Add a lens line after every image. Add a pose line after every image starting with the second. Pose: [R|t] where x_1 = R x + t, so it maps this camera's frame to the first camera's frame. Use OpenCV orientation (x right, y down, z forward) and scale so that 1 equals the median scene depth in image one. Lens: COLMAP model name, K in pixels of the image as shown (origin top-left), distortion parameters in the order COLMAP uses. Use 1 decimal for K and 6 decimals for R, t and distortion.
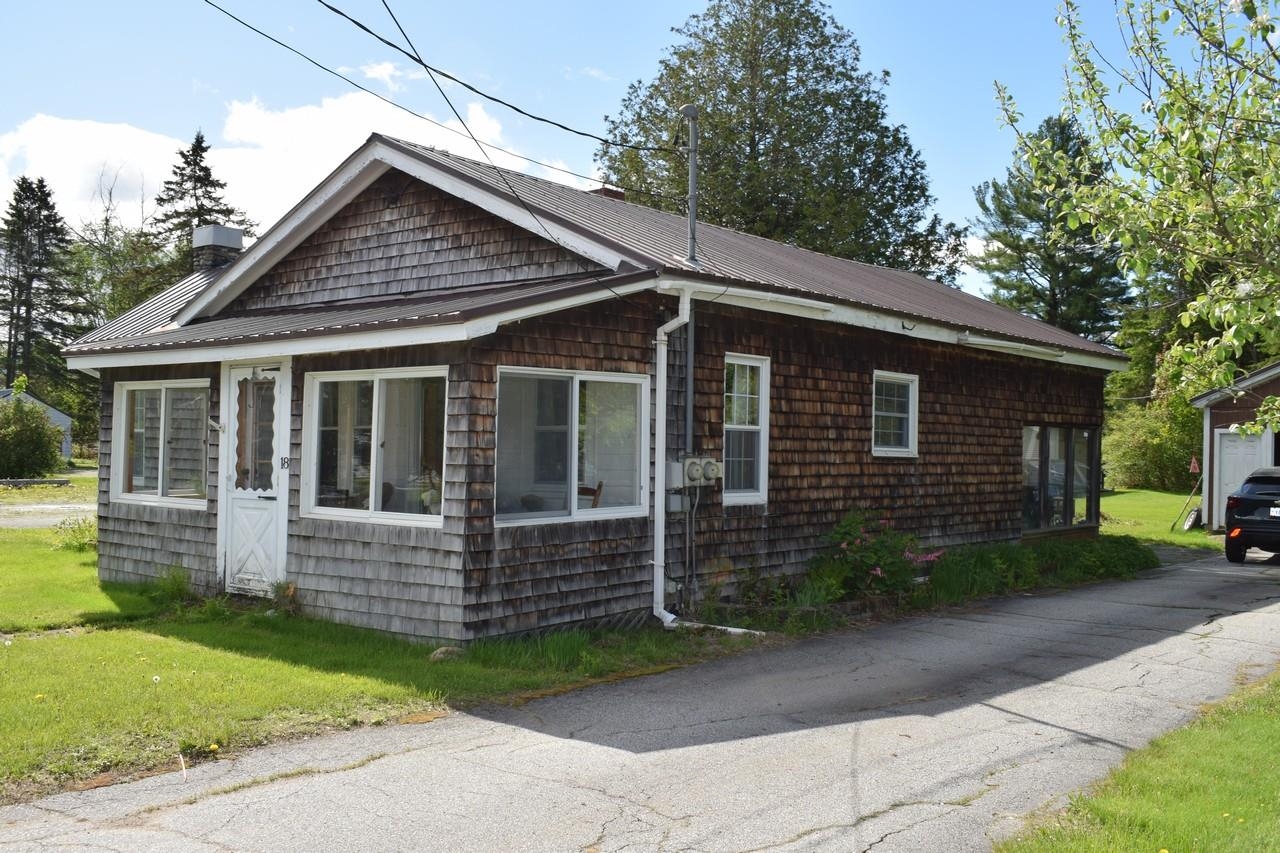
lens RADIAL K [[1225.4, 0, 640.0], [0, 1225.4, 426.5], [0, 0, 1]] dist [-0.023368, 0.001618]
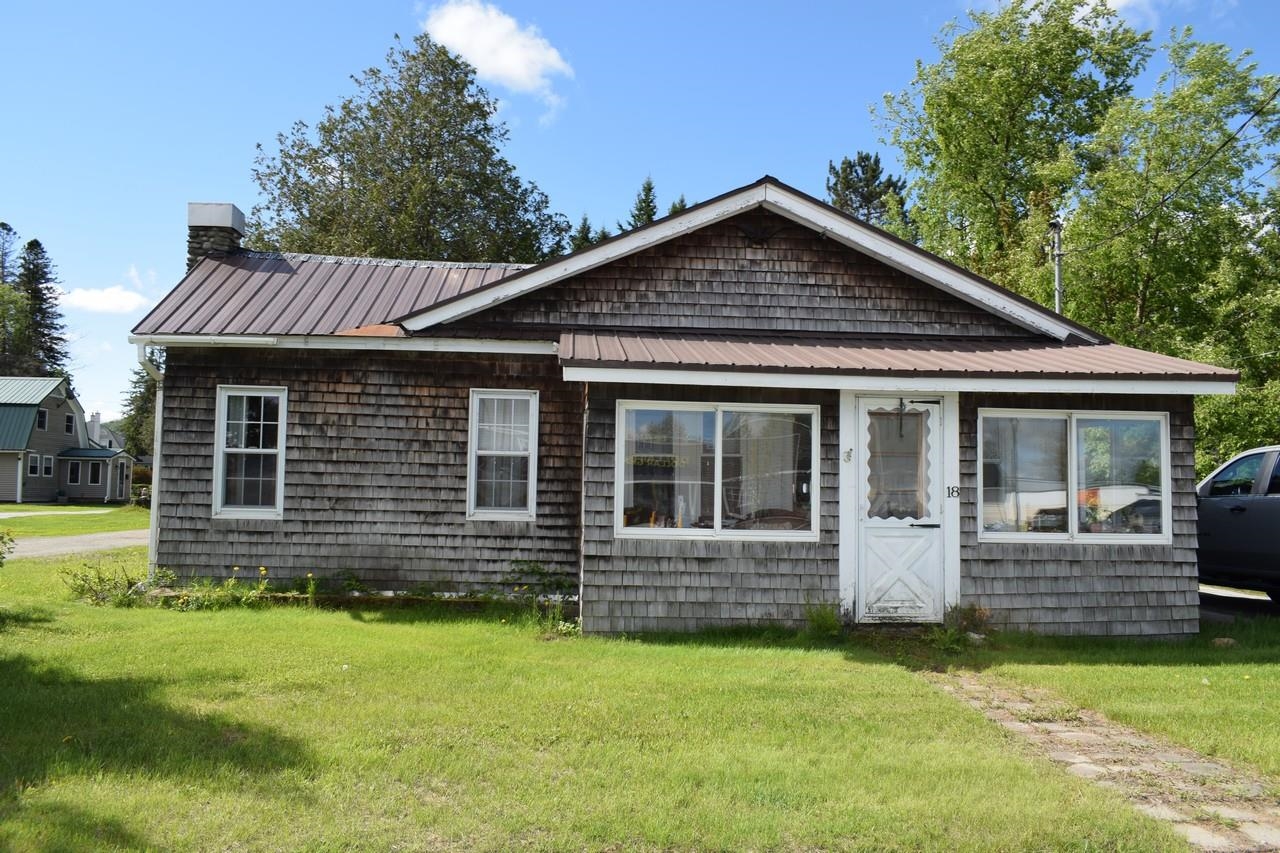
lens RADIAL K [[987.5, 0, 640.0], [0, 987.5, 426.5], [0, 0, 1]] dist [-0.019217, 0.007533]
pose [[0.718852, 0.036385, 0.694211, -1.013018], [-0.018743, 0.999281, -0.032966, 0.006078], [-0.694911, 0.010686, 0.719017, 0.540902]]
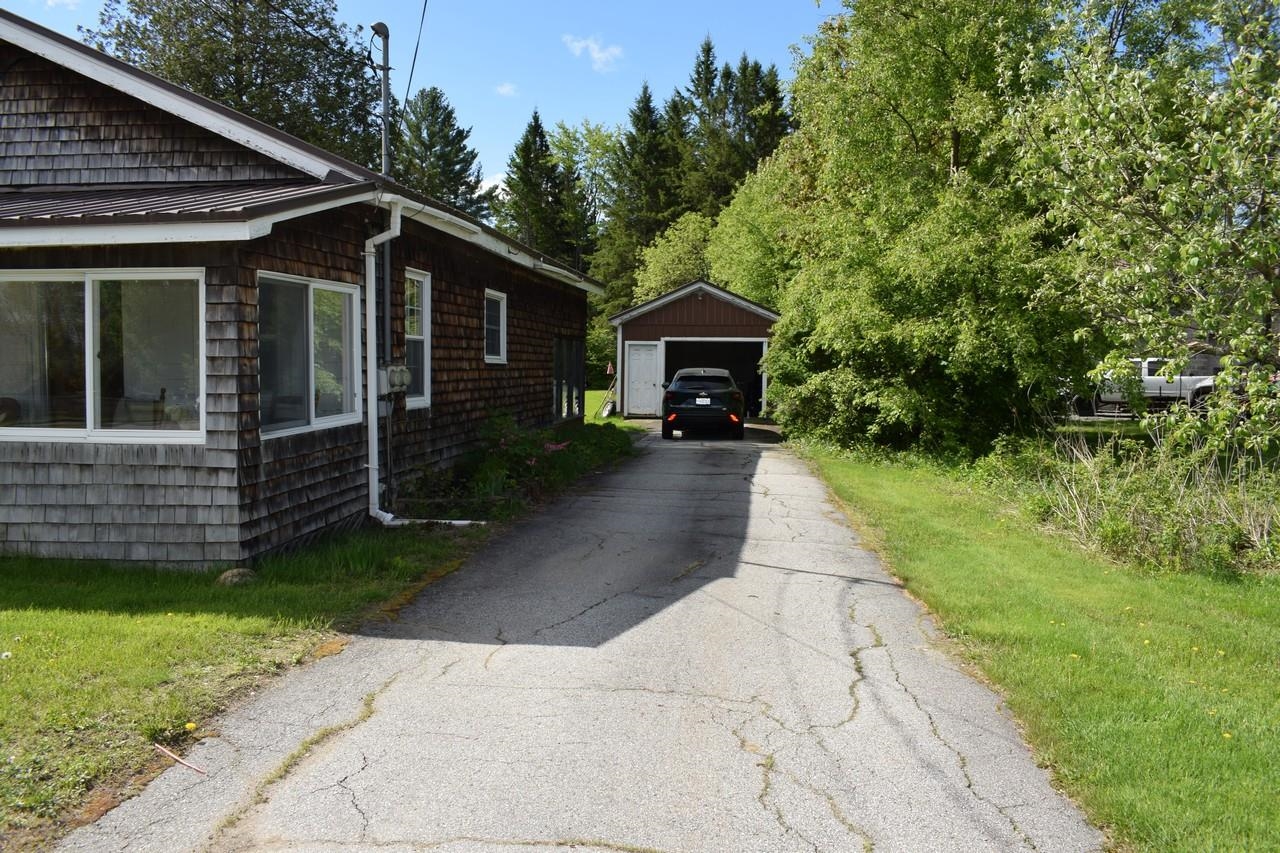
lens RADIAL K [[987.5, 0, 640.0], [0, 987.5, 426.5], [0, 0, 1]] dist [-0.019217, 0.007533]
pose [[0.842854, -0.043480, 0.536383, -0.232075], [-0.003813, 0.996223, 0.086746, 0.003052], [-0.538129, -0.075159, 0.839505, 0.160573]]
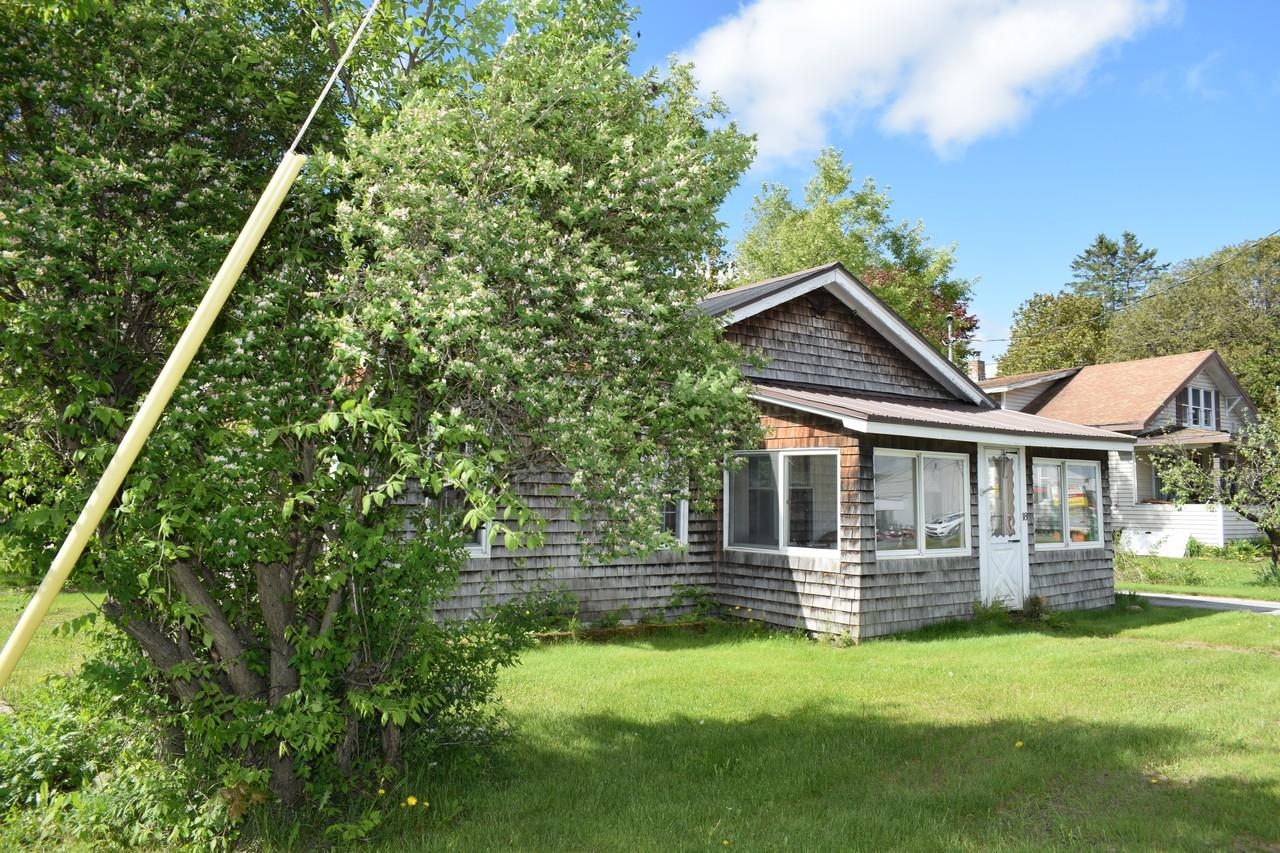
lens RADIAL K [[987.5, 0, 640.0], [0, 987.5, 426.5], [0, 0, 1]] dist [-0.019217, 0.007533]
pose [[0.196883, 0.059309, 0.978631, -1.475384], [-0.022133, 0.998183, -0.056041, -0.001957], [-0.980177, -0.010626, 0.197838, 1.151054]]
